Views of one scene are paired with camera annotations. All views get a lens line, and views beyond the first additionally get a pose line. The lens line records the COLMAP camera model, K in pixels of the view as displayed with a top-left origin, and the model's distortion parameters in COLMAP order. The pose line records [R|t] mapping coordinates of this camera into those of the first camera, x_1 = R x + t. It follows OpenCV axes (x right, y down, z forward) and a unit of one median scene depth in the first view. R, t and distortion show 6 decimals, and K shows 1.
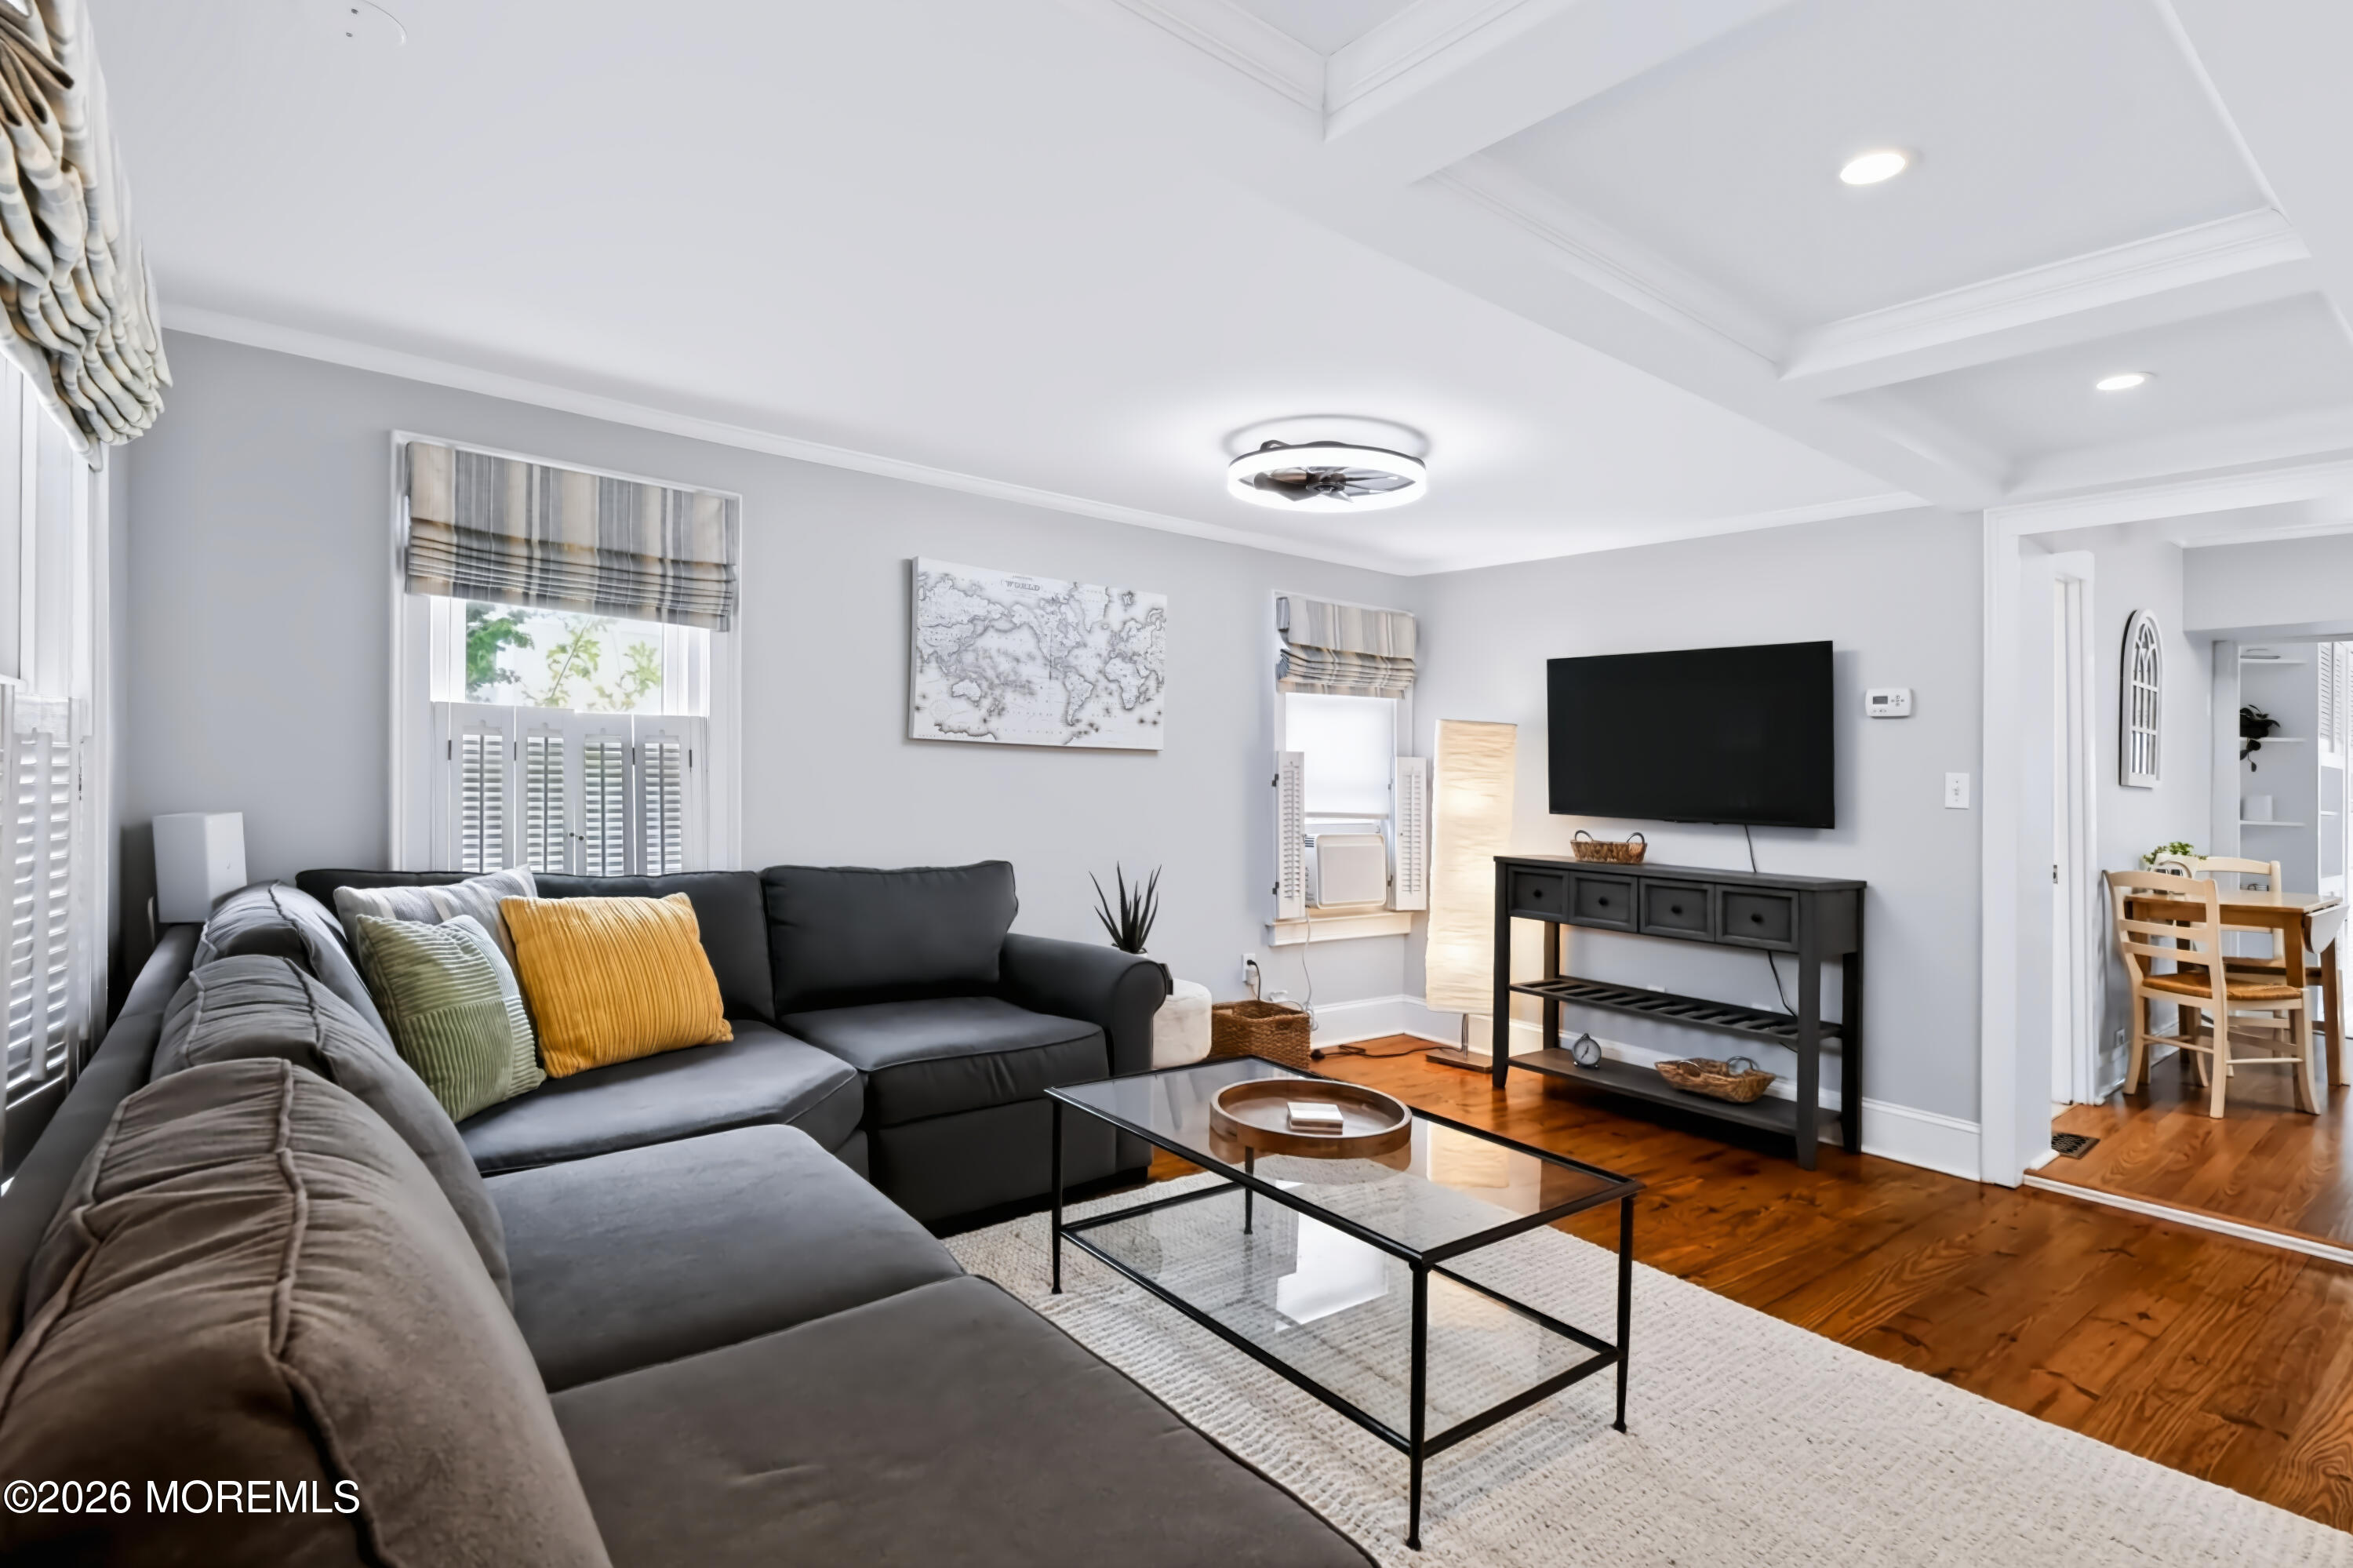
lens RADIAL K [[1151.7, 0, 1179.6], [0, 1151.7, 770.5], [0, 0, 1]] dist [-0.000865, -0.001204]
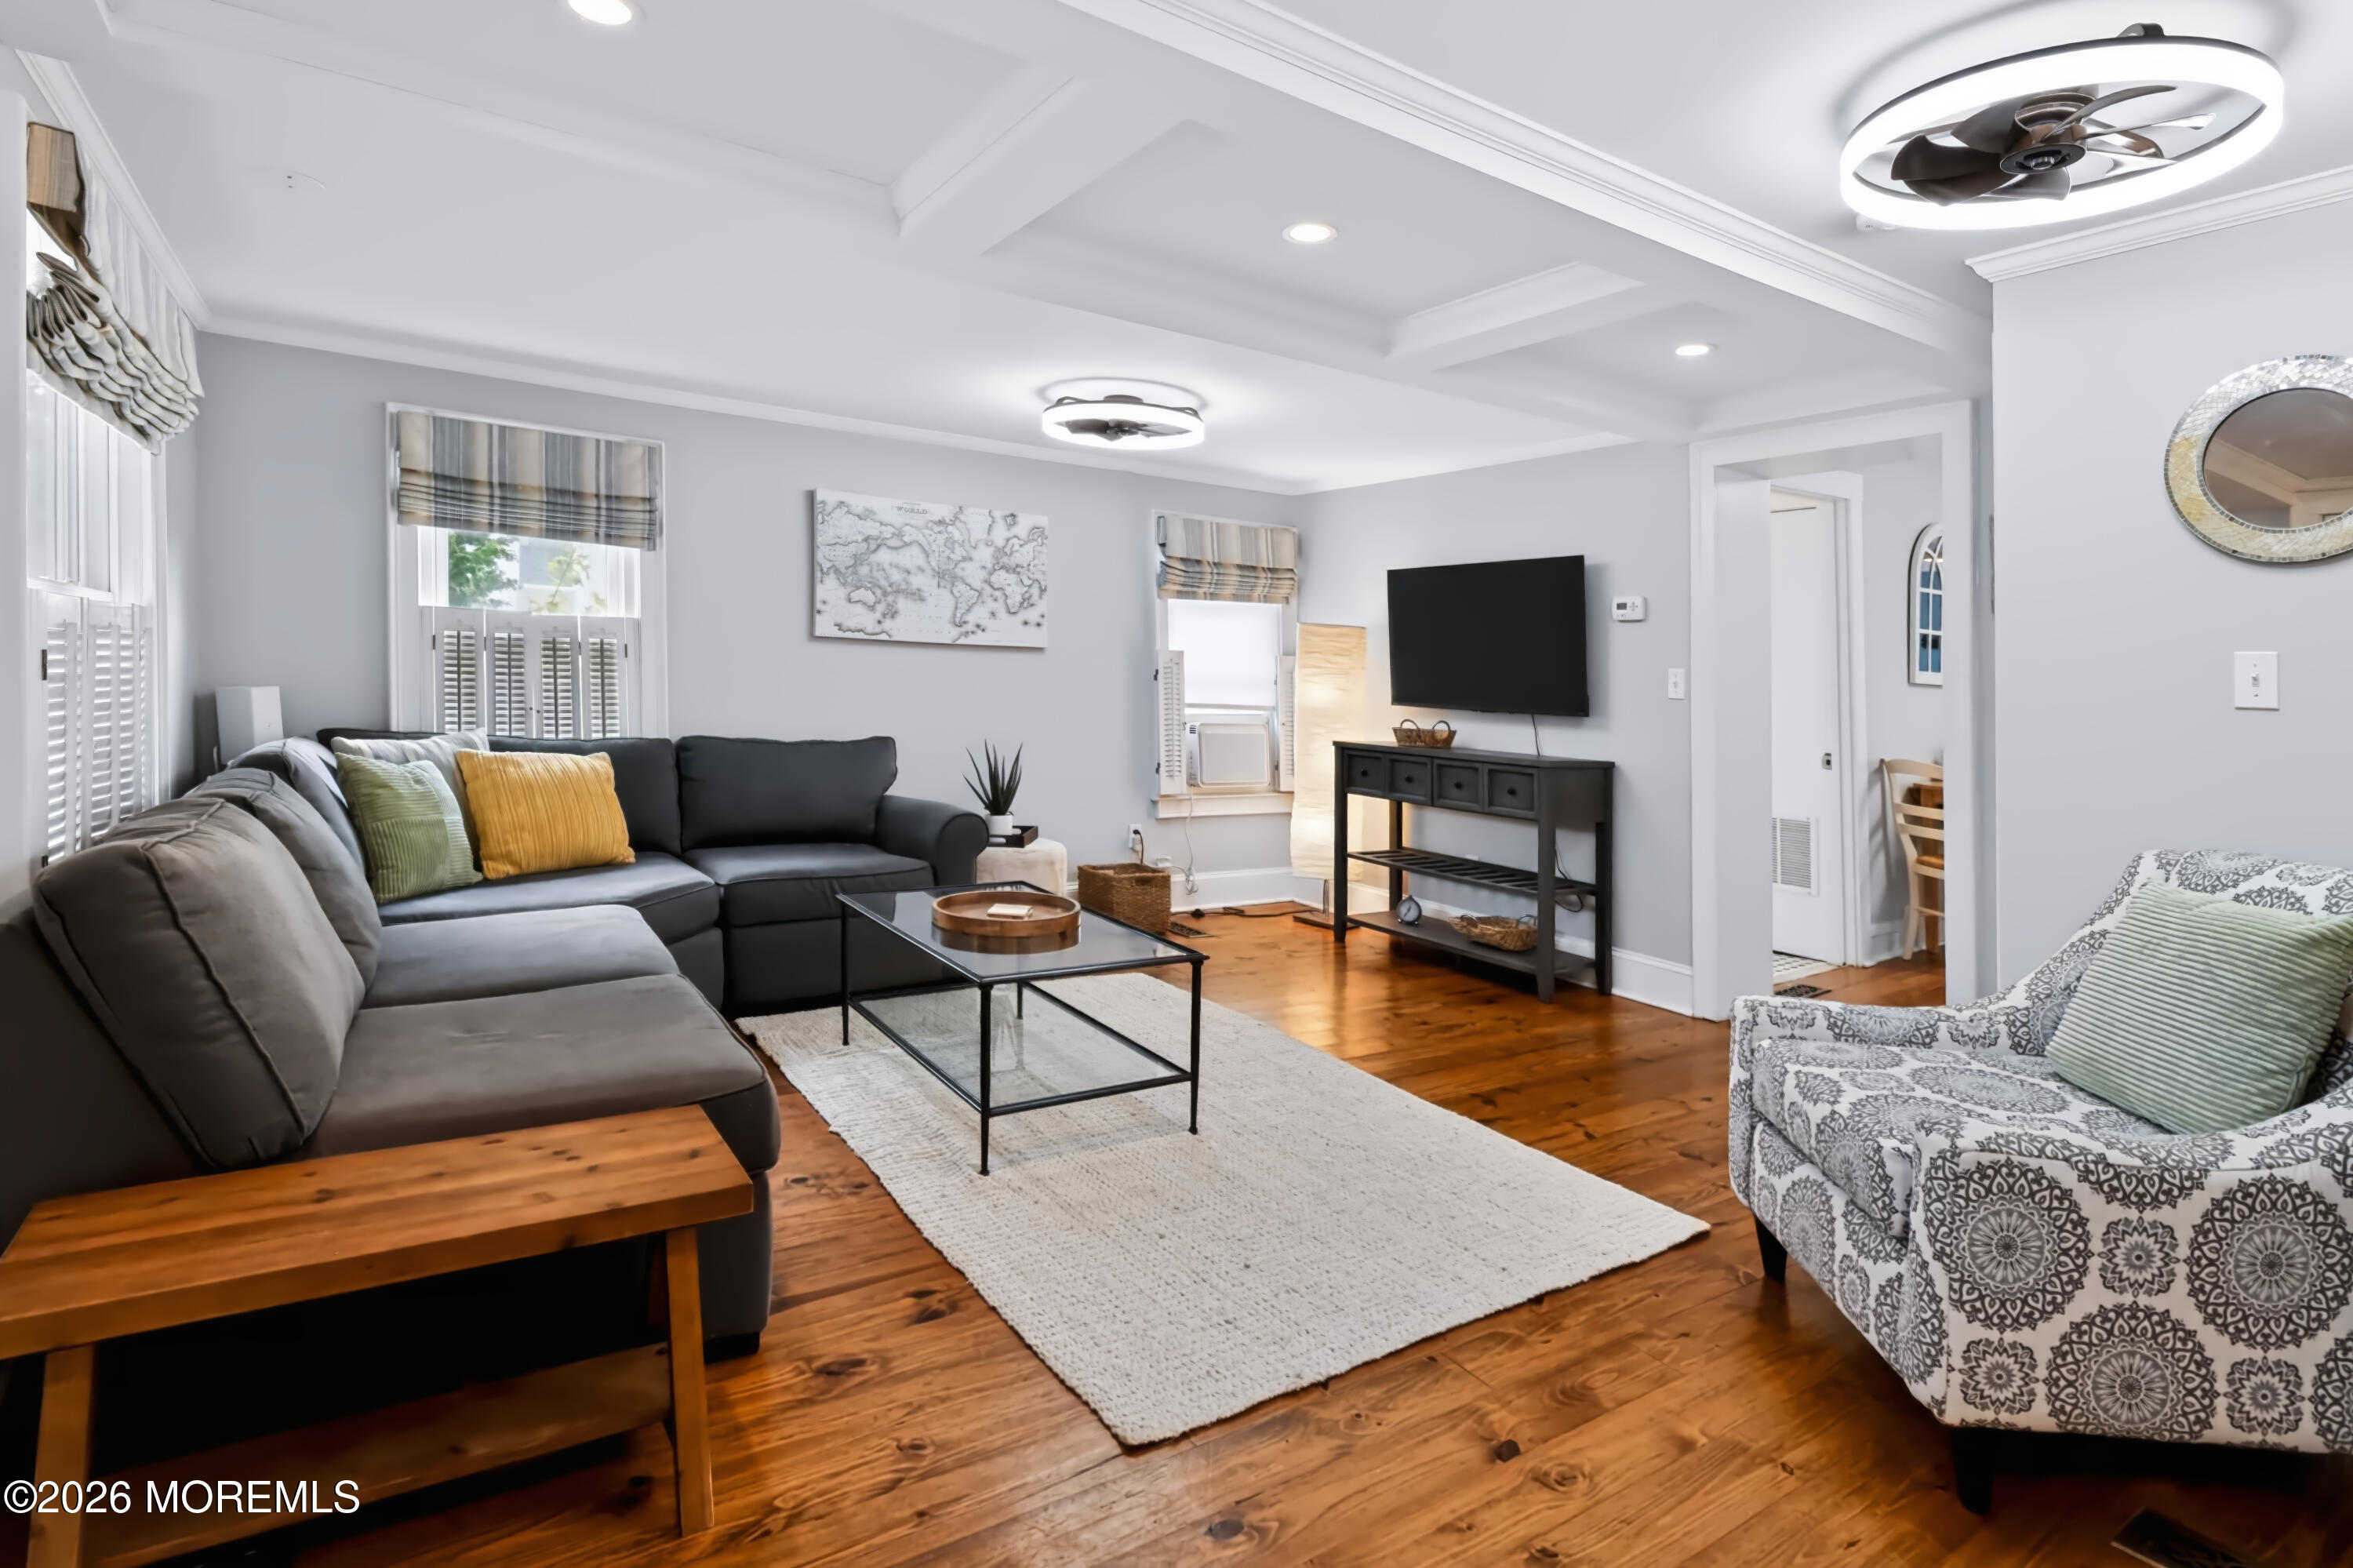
lens RADIAL K [[1184.6, 0, 1203.5], [0, 1184.6, 702.0], [0, 0, 1]] dist [-0.000926, -0.000068]
pose [[0.997096, 0.007781, -0.075753, 0.270140], [-0.006164, 0.999749, 0.021551, 0.012125], [0.075902, -0.021022, 0.996894, -0.223871]]
